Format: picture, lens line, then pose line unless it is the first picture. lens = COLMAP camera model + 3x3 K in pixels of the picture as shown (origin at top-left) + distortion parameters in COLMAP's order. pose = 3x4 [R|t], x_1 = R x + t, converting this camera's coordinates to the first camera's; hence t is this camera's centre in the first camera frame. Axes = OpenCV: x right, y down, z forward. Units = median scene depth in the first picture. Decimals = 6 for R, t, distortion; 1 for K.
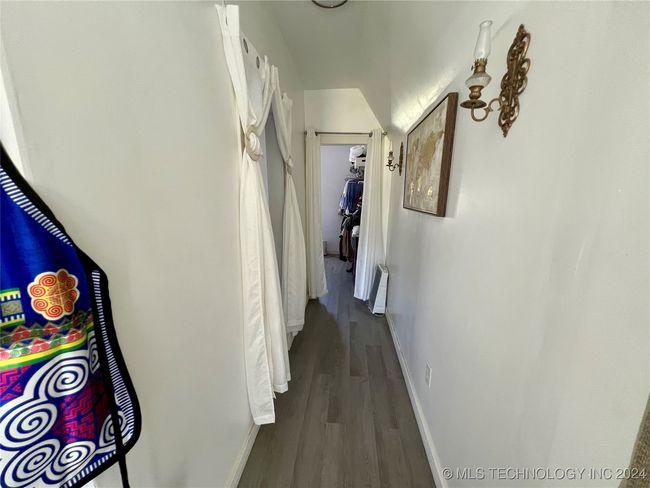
lens RADIAL K [[259.0, 0, 324.7], [0, 259.0, 245.2], [0, 0, 1]] dist [-0.001779, -0.000133]
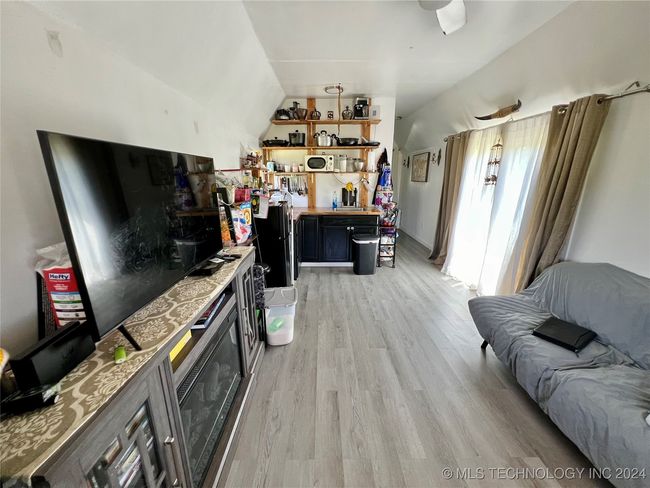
lens RADIAL K [[259.0, 0, 324.1], [0, 259.0, 246.3], [0, 0, 1]] dist [-0.001779, -0.000133]
pose [[0.995621, -0.026926, 0.089523, -2.474531], [0.020119, 0.996898, 0.076088, 0.896950], [-0.091294, -0.073954, 0.993074, -4.764876]]
